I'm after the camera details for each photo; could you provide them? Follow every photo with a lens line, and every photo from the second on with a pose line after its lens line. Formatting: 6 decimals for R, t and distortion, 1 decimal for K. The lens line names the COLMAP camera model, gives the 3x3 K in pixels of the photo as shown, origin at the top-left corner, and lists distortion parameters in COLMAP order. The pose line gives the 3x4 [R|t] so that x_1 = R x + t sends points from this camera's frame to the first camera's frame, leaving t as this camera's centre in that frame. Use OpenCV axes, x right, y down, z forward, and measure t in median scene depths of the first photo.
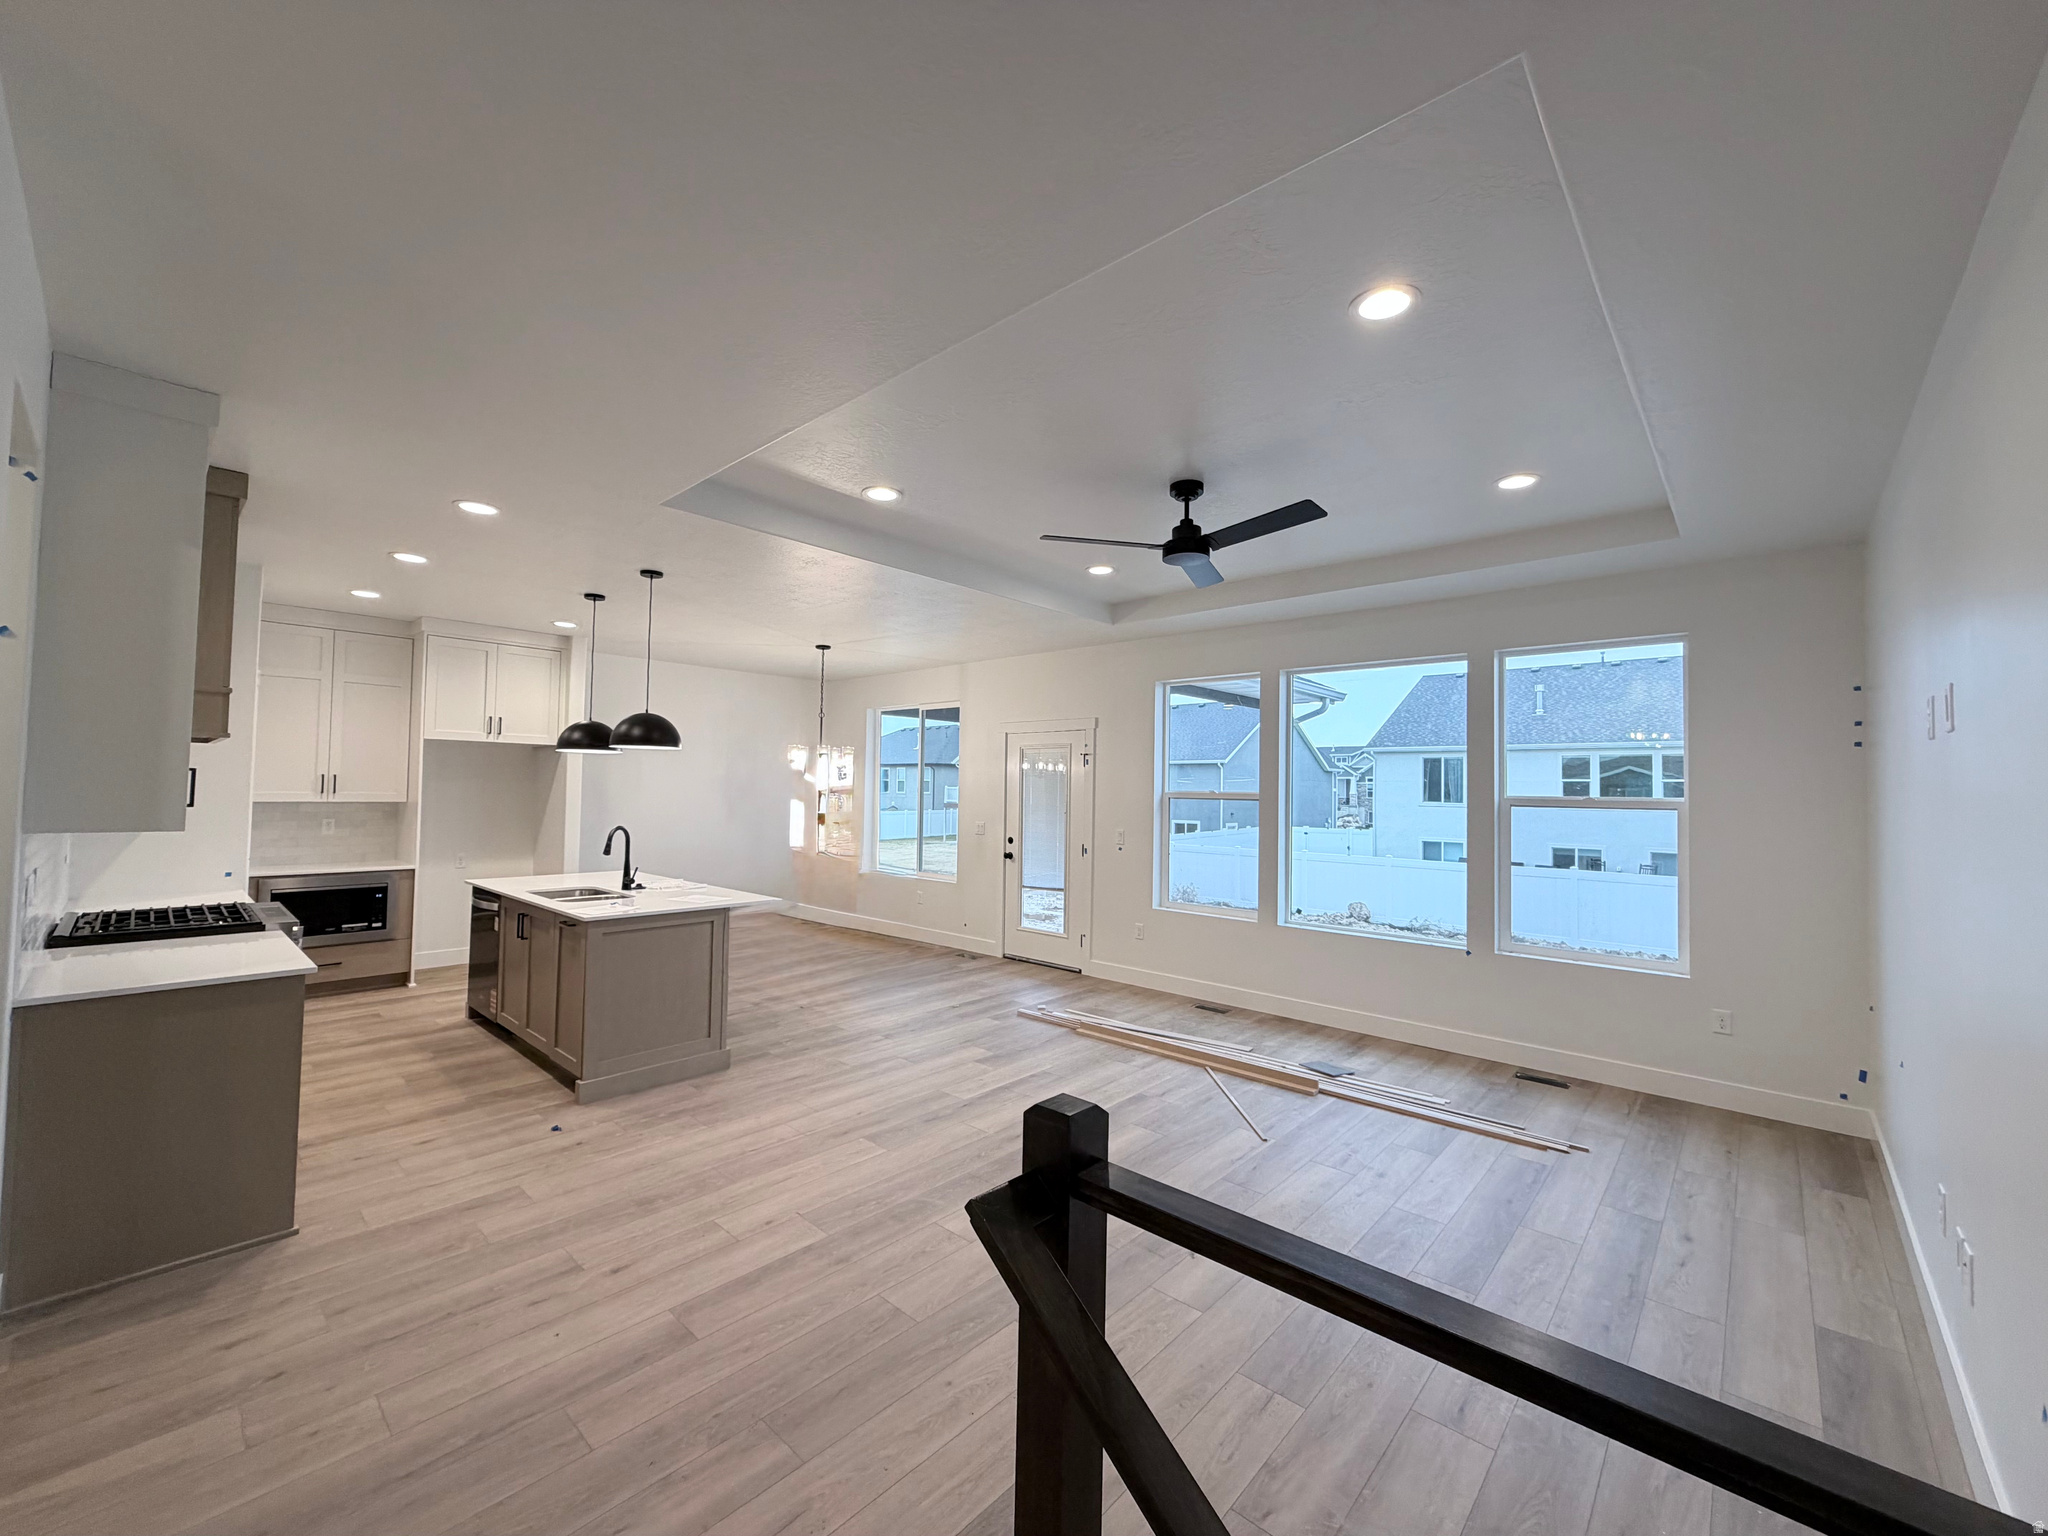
lens RADIAL K [[818.5, 0, 1022.9], [0, 818.5, 760.6], [0, 0, 1]] dist [-0.002739, -0.000214]
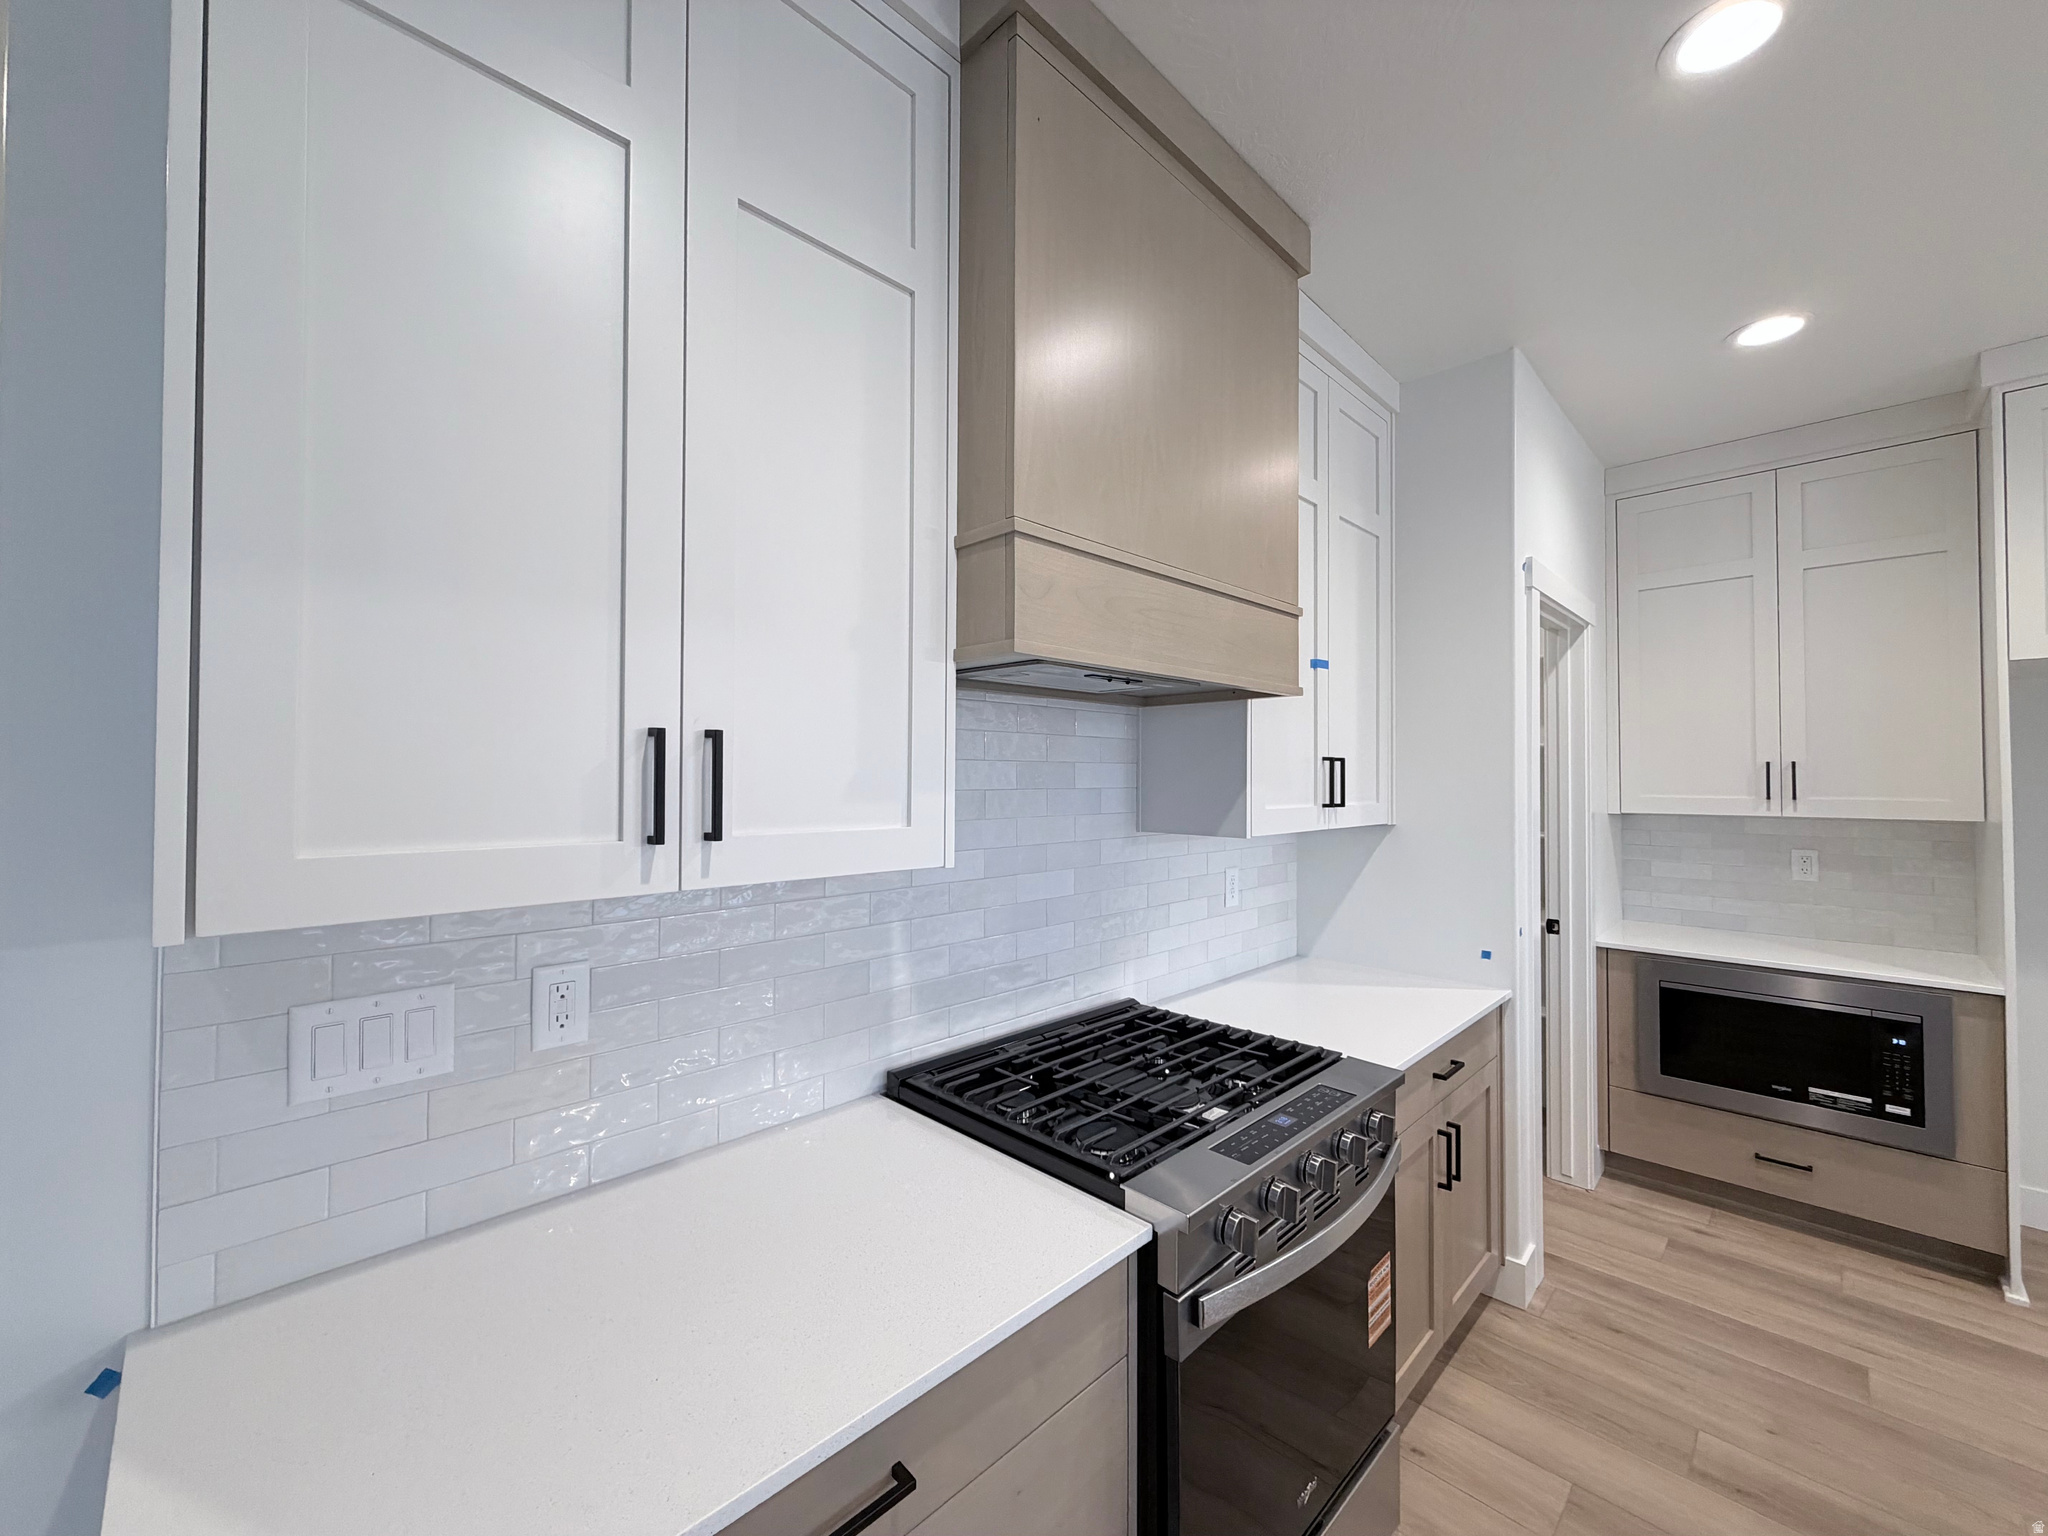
lens RADIAL K [[818.5, 0, 1021.9], [0, 818.5, 761.5], [0, 0, 1]] dist [-0.002739, -0.000214]
pose [[-0.053188, -0.036542, -0.997916, -0.334174], [0.034543, 0.998665, -0.038411, 0.020221], [0.997987, -0.036514, -0.051854, 0.569356]]
